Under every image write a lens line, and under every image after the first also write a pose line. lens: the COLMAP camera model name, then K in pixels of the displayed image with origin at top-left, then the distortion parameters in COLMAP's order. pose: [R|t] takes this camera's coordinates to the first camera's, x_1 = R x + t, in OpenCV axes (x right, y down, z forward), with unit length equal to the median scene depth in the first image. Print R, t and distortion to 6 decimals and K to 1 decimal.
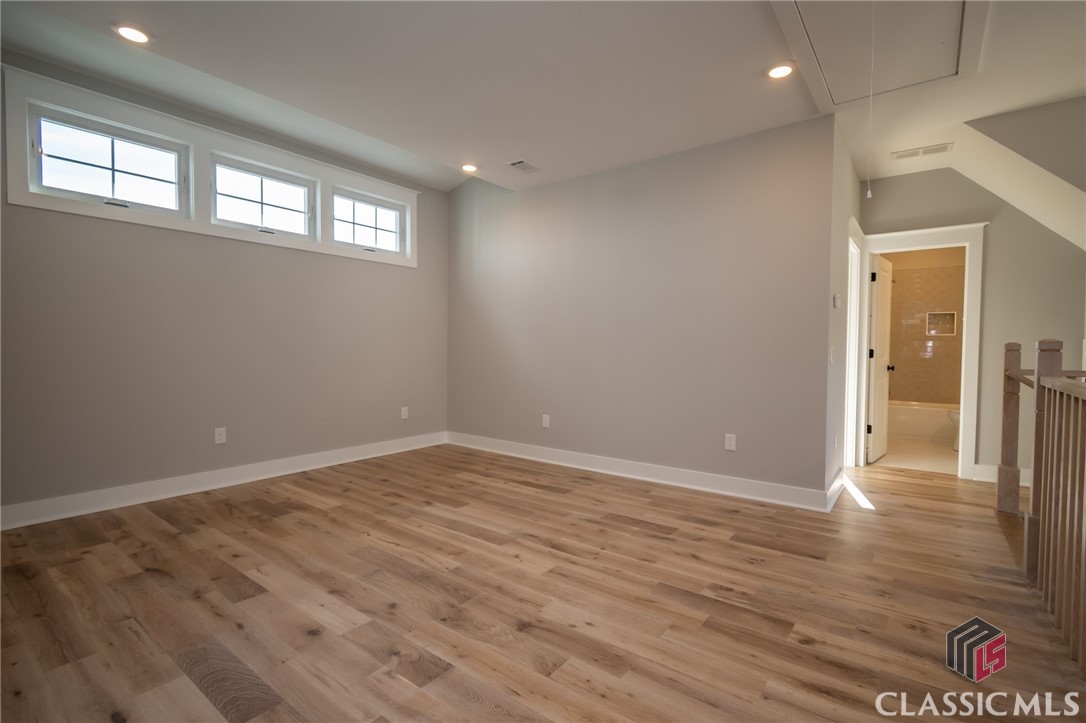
lens RADIAL K [[496.4, 0, 547.3], [0, 496.4, 364.6], [0, 0, 1]] dist [0.003894, 0.000276]
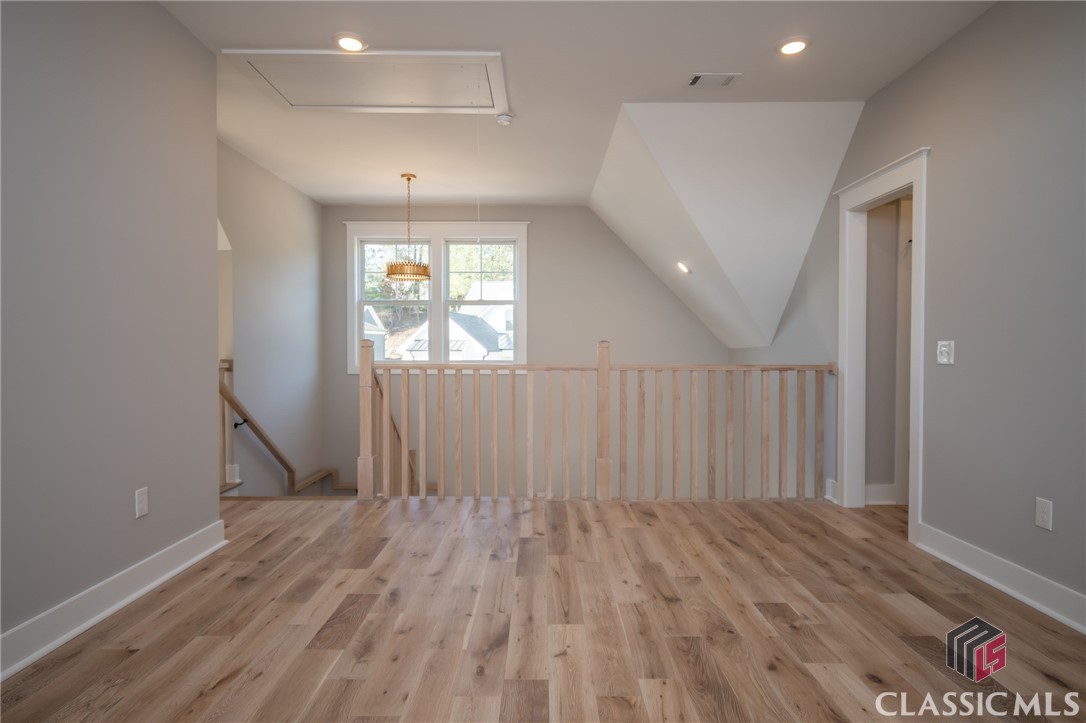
lens RADIAL K [[599.8, 0, 542.7], [0, 599.8, 362.4], [0, 0, 1]] dist [-0.000953, -0.000203]
pose [[-0.606103, -0.022240, 0.795075, -0.702134], [0.021304, 0.998796, 0.044179, -0.041668], [-0.795101, 0.043715, -0.604900, 1.548580]]
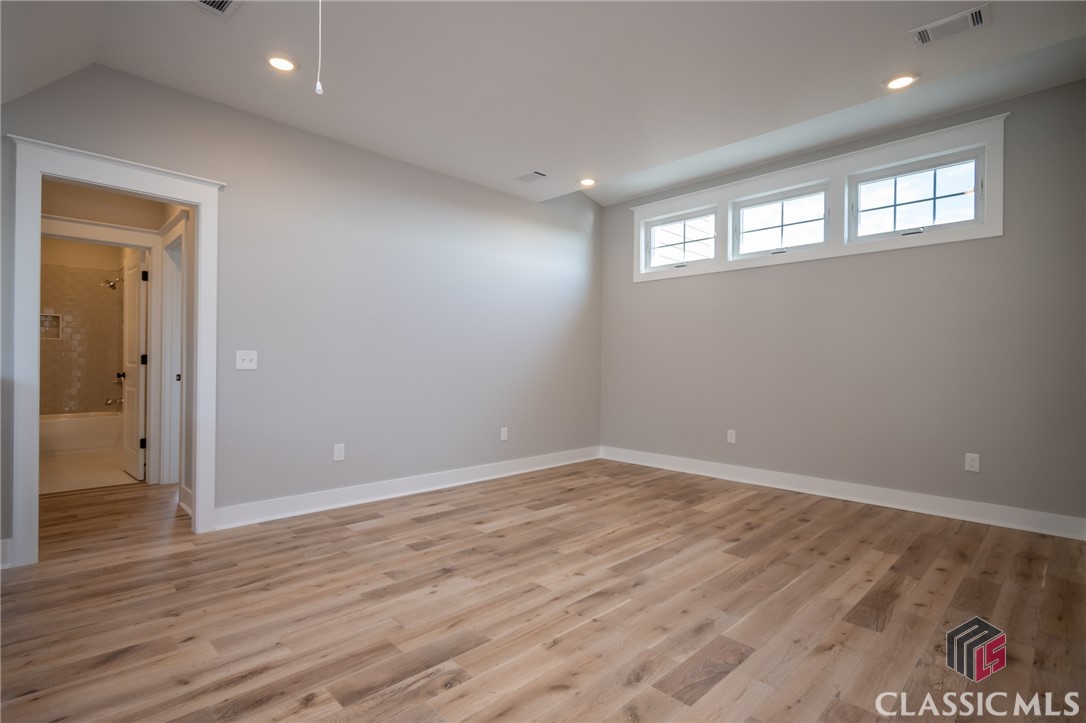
lens RADIAL K [[527.2, 0, 541.1], [0, 527.2, 362.4], [0, 0, 1]] dist [0.003543, -0.000096]
pose [[-0.141720, -0.009595, -0.989860, 0.993271], [-0.044792, 0.998991, -0.003271, -0.014016], [0.988893, 0.043874, -0.142007, 1.097316]]
